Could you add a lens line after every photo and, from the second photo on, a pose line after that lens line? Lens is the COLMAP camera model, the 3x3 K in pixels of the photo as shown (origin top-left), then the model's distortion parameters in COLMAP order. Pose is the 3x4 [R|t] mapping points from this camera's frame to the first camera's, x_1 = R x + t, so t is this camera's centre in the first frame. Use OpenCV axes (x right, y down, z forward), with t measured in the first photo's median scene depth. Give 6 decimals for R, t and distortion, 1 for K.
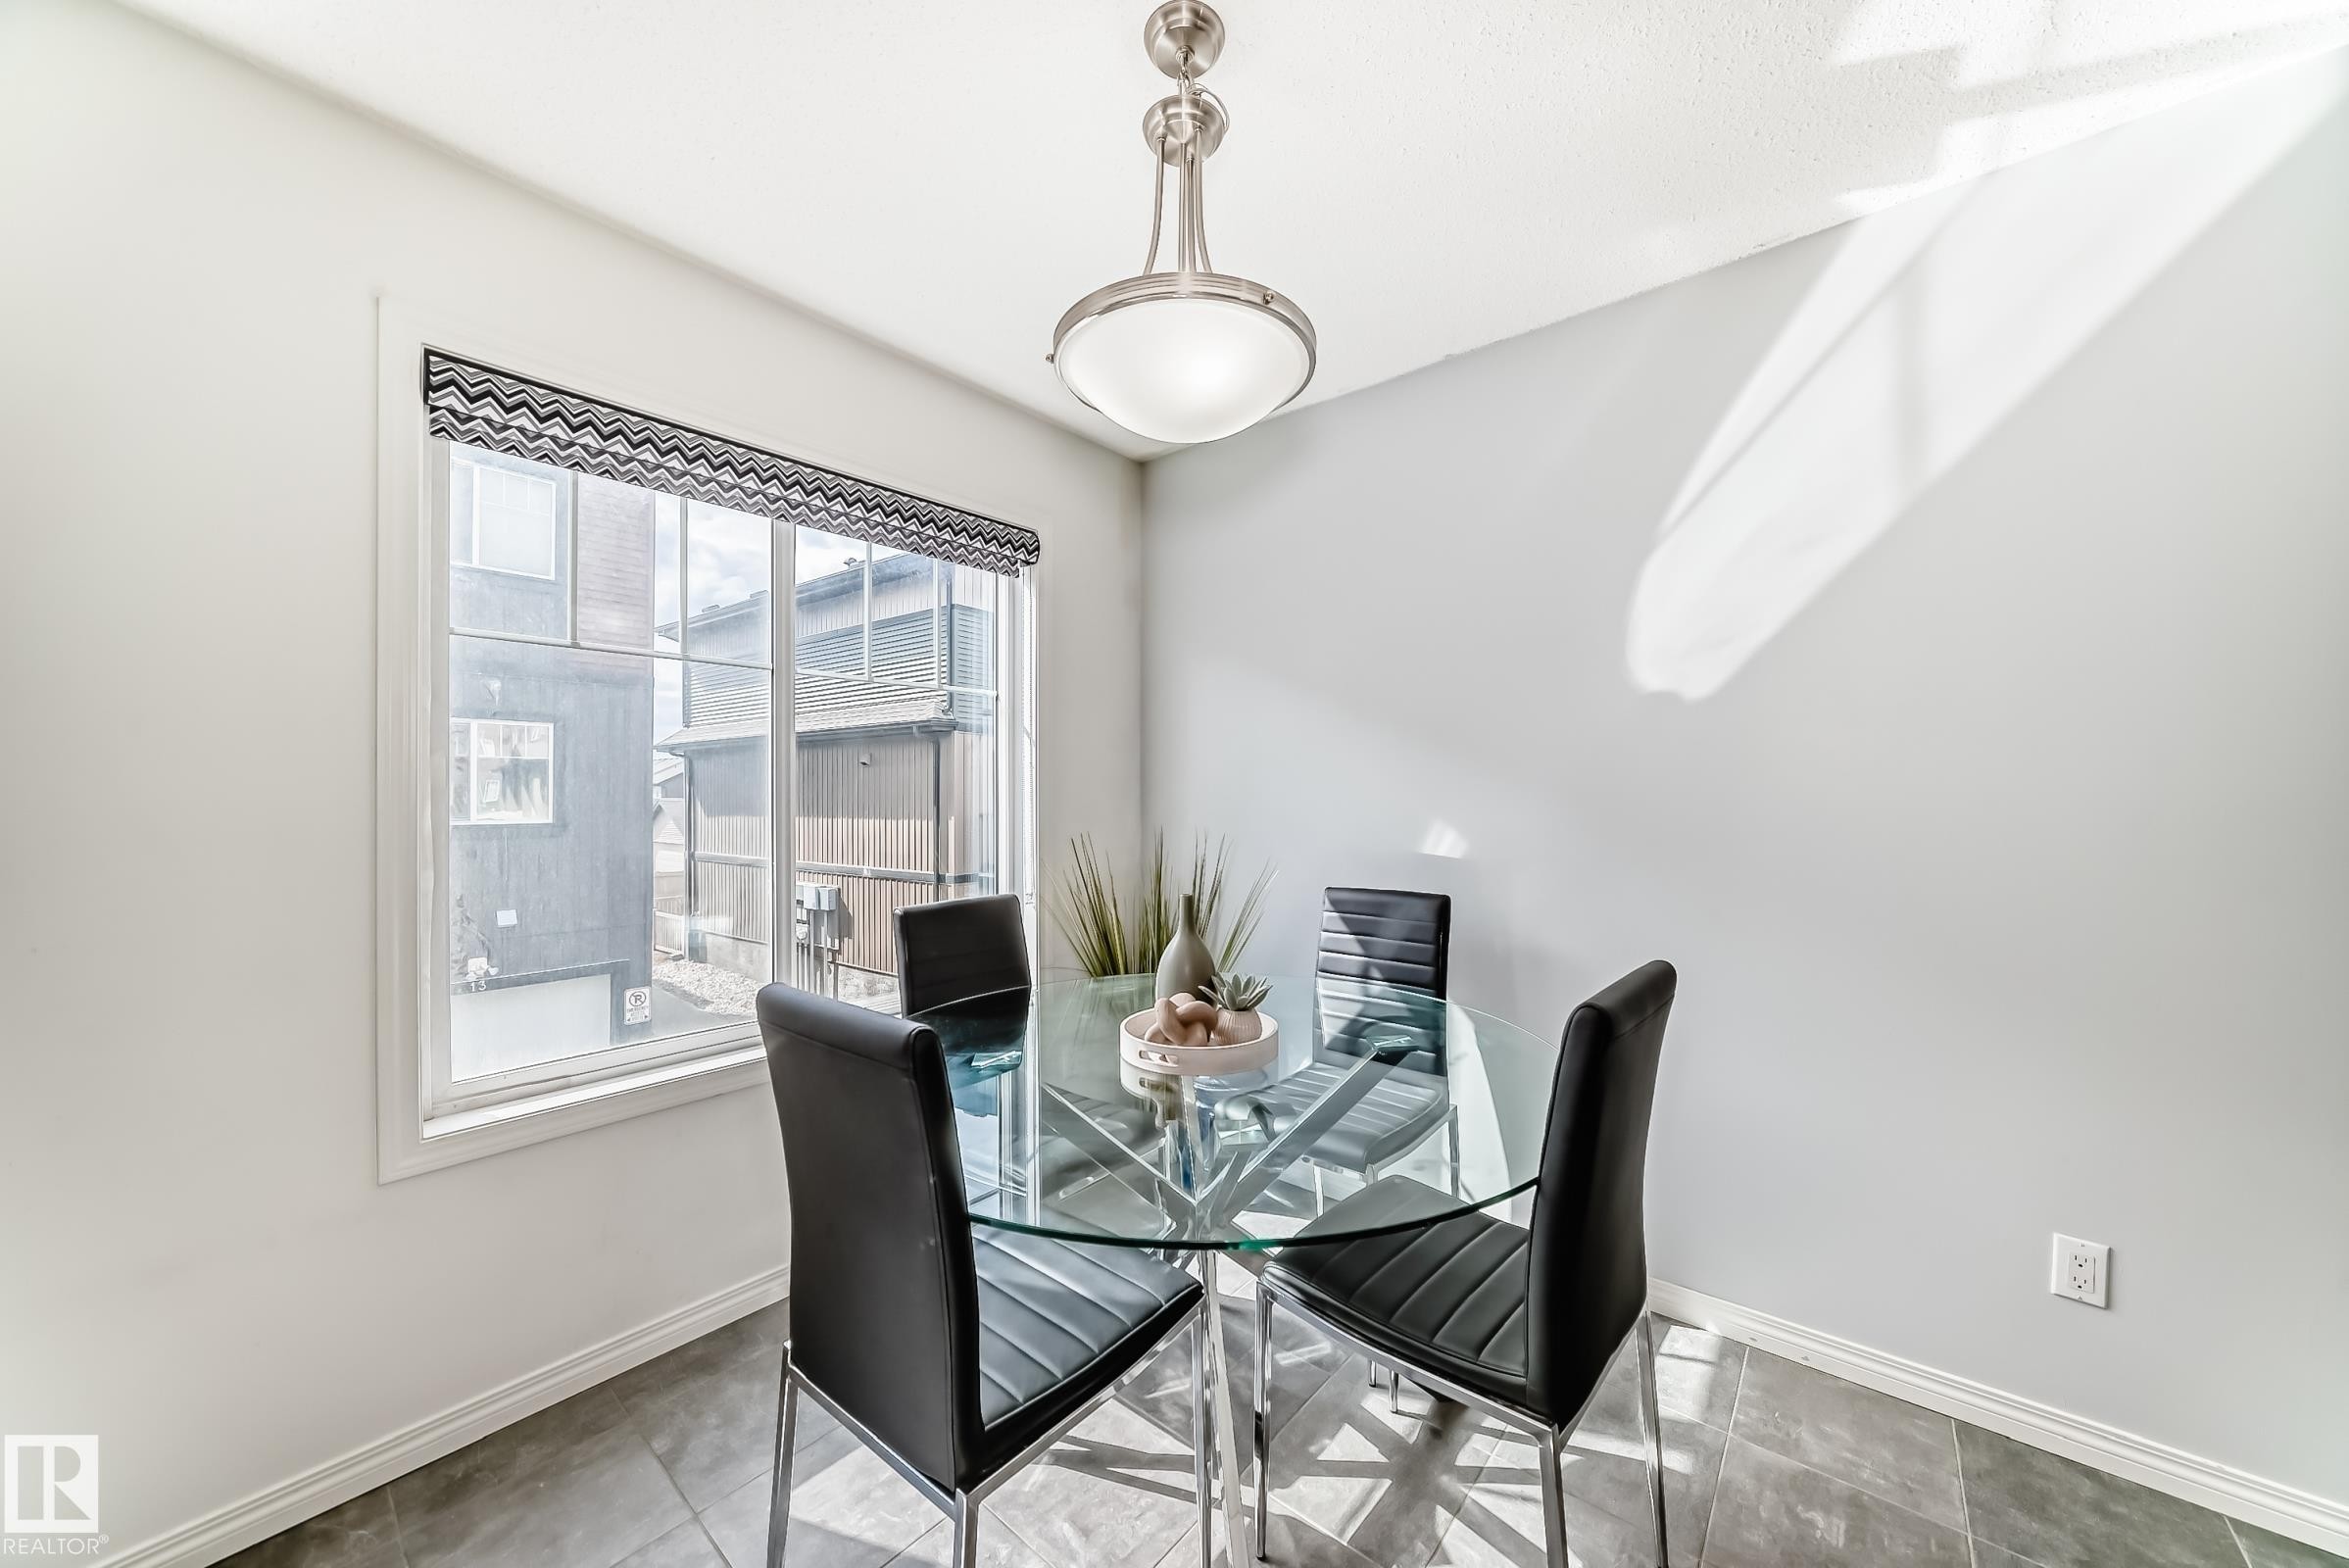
lens RADIAL K [[826.4, 0, 1180.7], [0, 826.4, 789.3], [0, 0, 1]] dist [-0.022247, 0.005386]
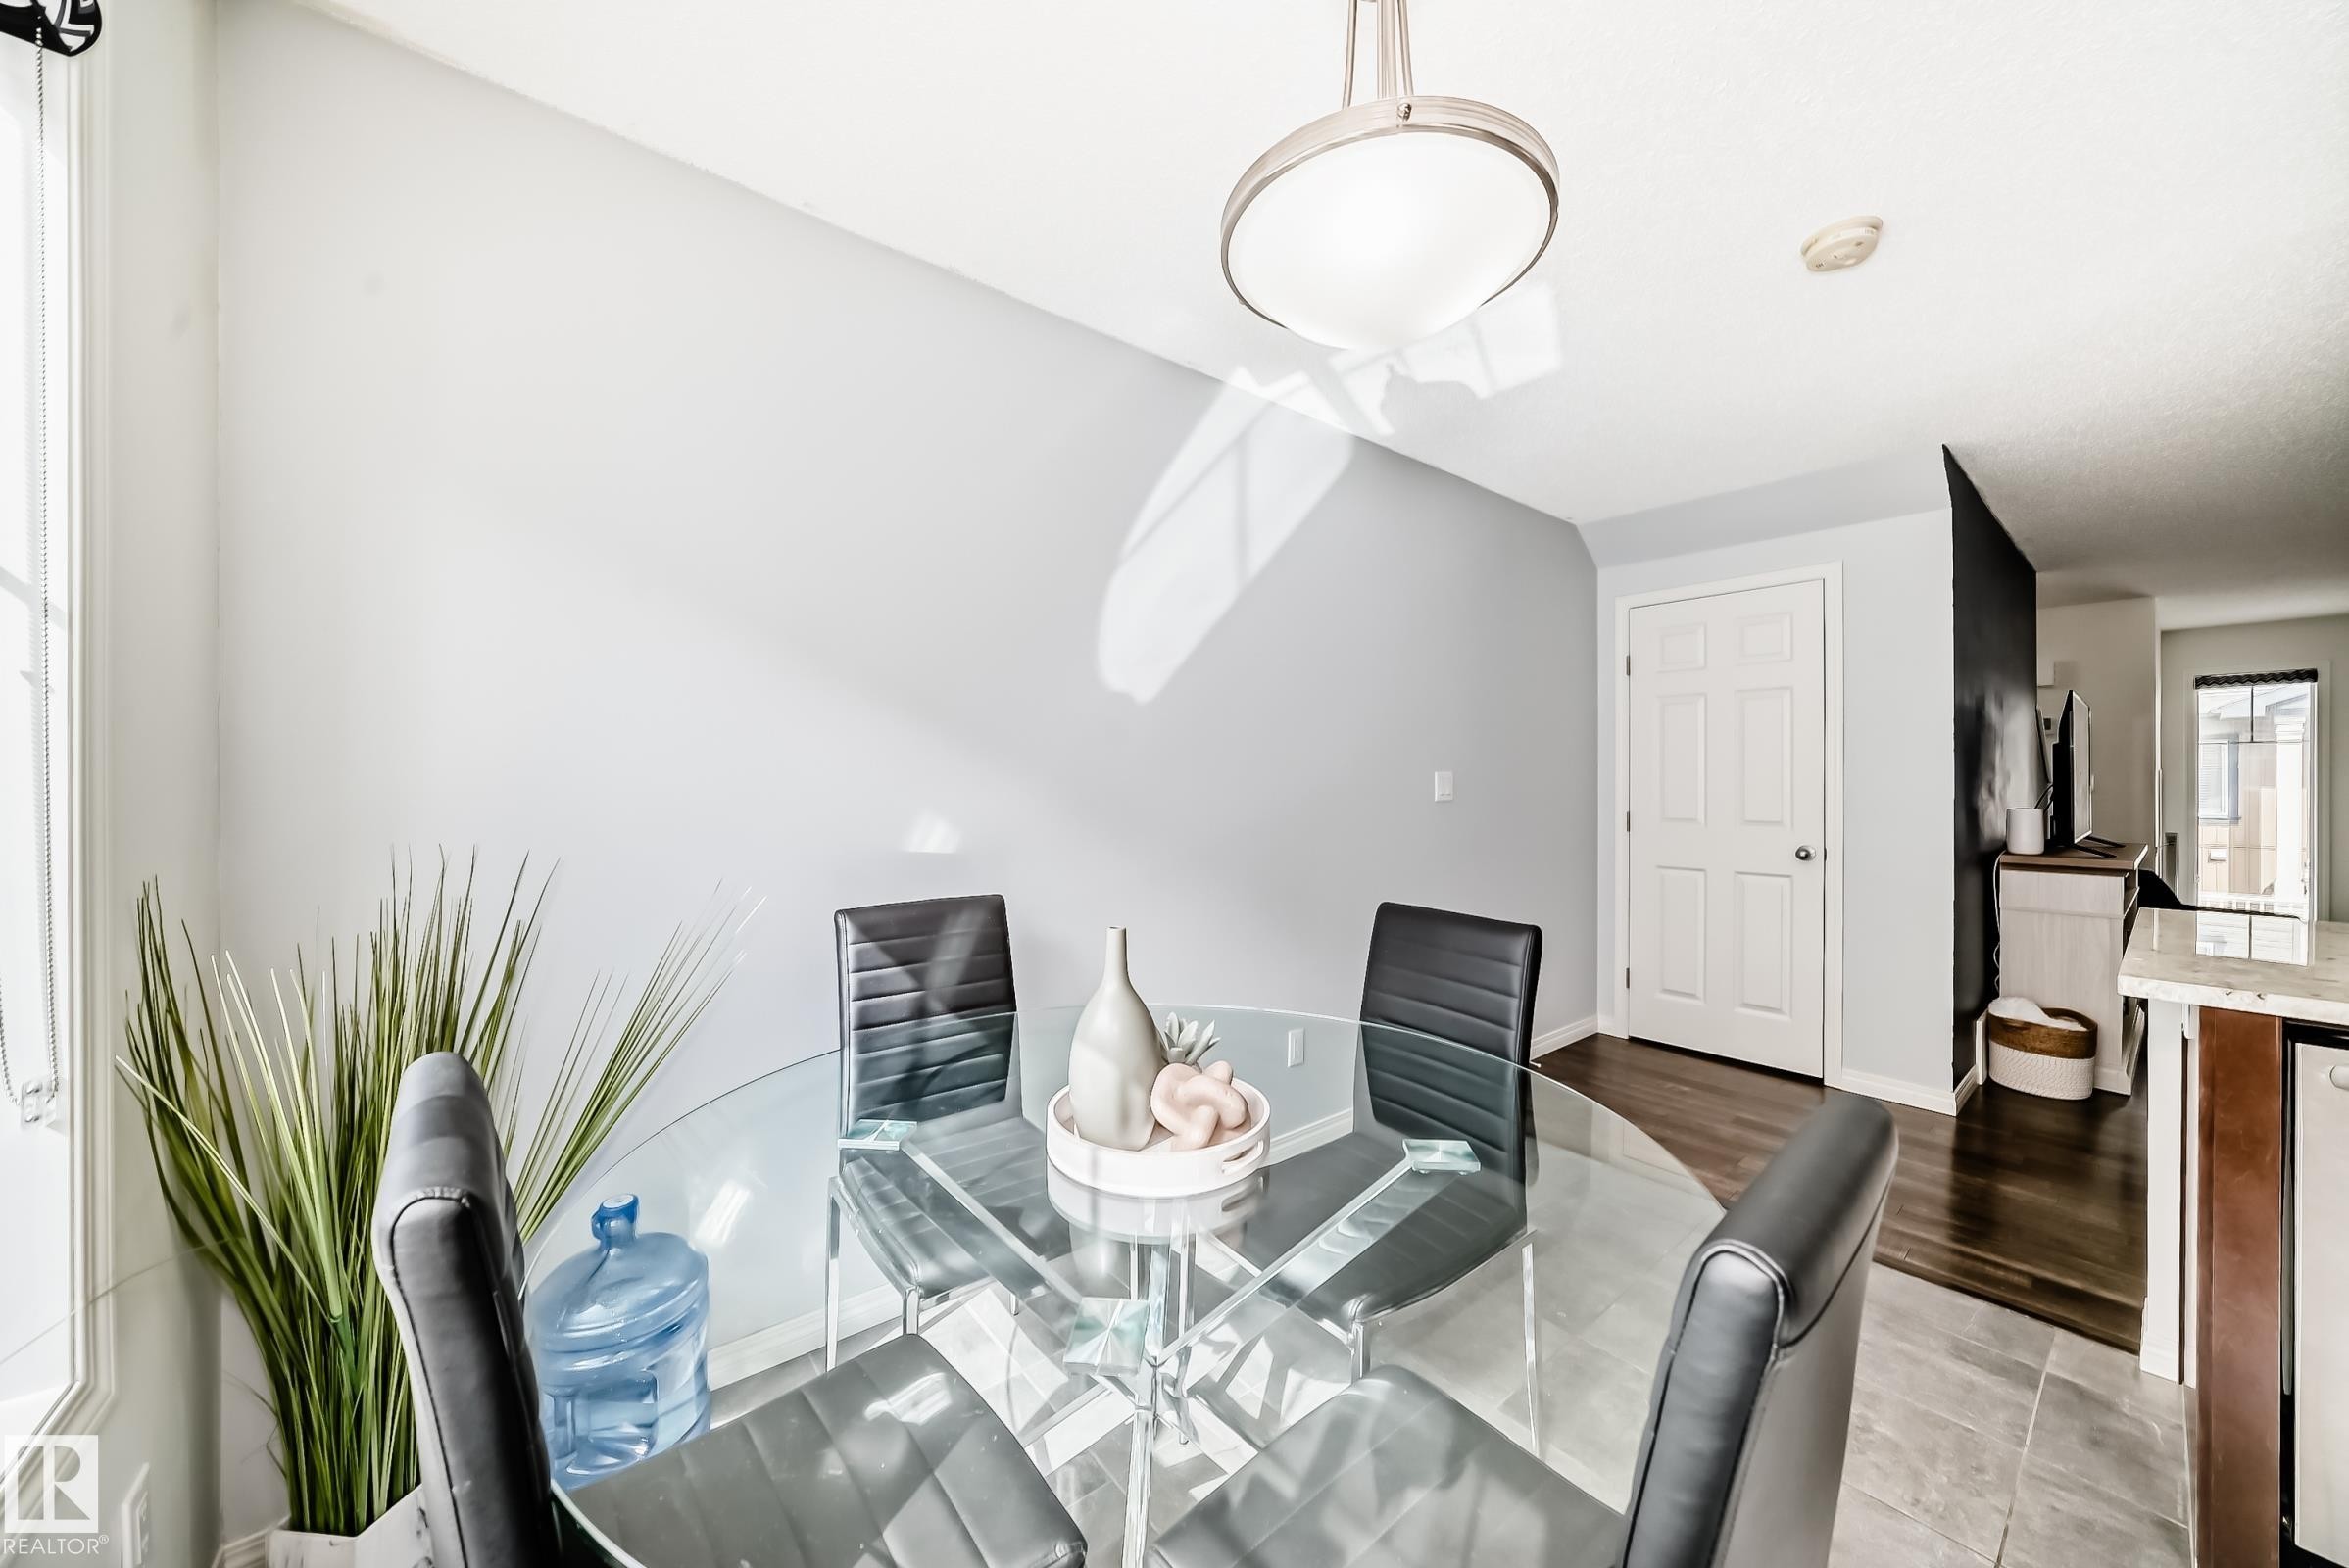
lens RADIAL K [[826.4, 0, 1170.2], [0, 826.4, 785.7], [0, 0, 1]] dist [-0.022247, 0.005386]
pose [[0.193114, -0.001843, 0.981175, -0.613373], [-0.011225, 0.999929, 0.004088, 0.007941], [-0.981112, -0.011803, 0.193080, 0.786391]]
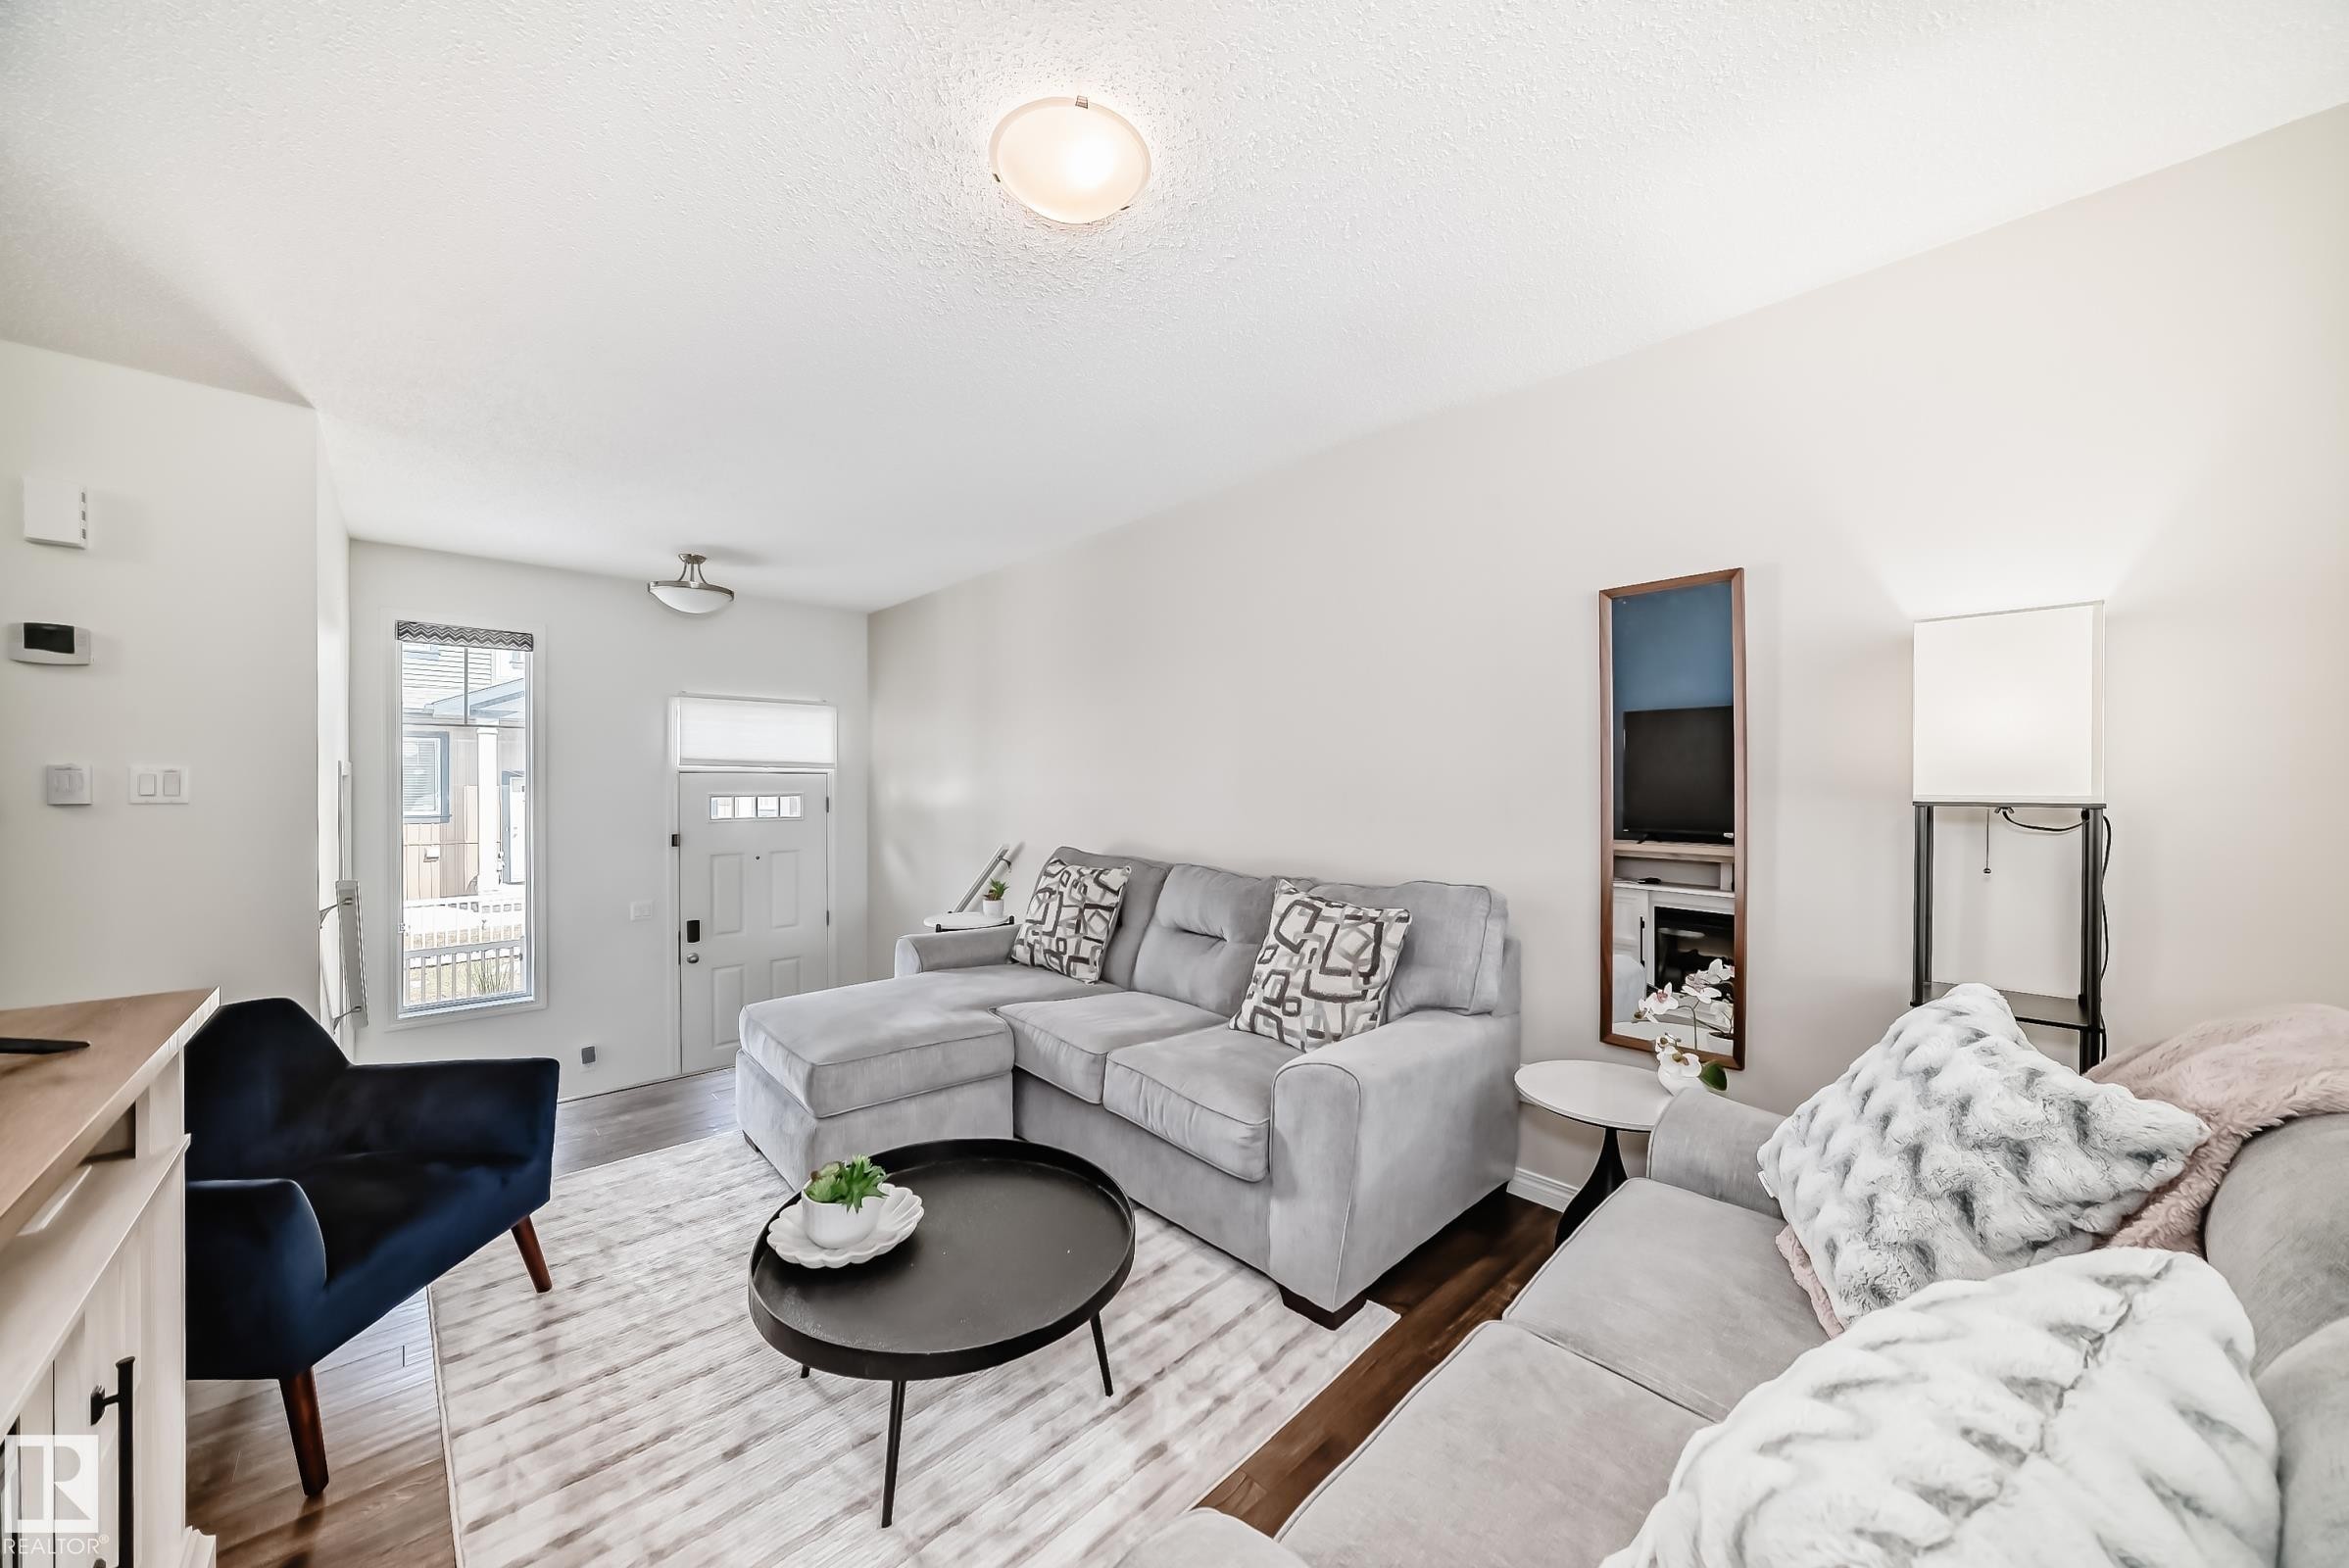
lens RADIAL K [[826.4, 0, 1181.1], [0, 826.4, 793.6], [0, 0, 1]] dist [-0.022247, 0.005386]
pose [[-0.994238, -0.002235, 0.107171, 1.337639], [-0.001900, 0.999993, 0.003235, -0.020587], [-0.107177, 0.003013, -0.994235, -0.935047]]
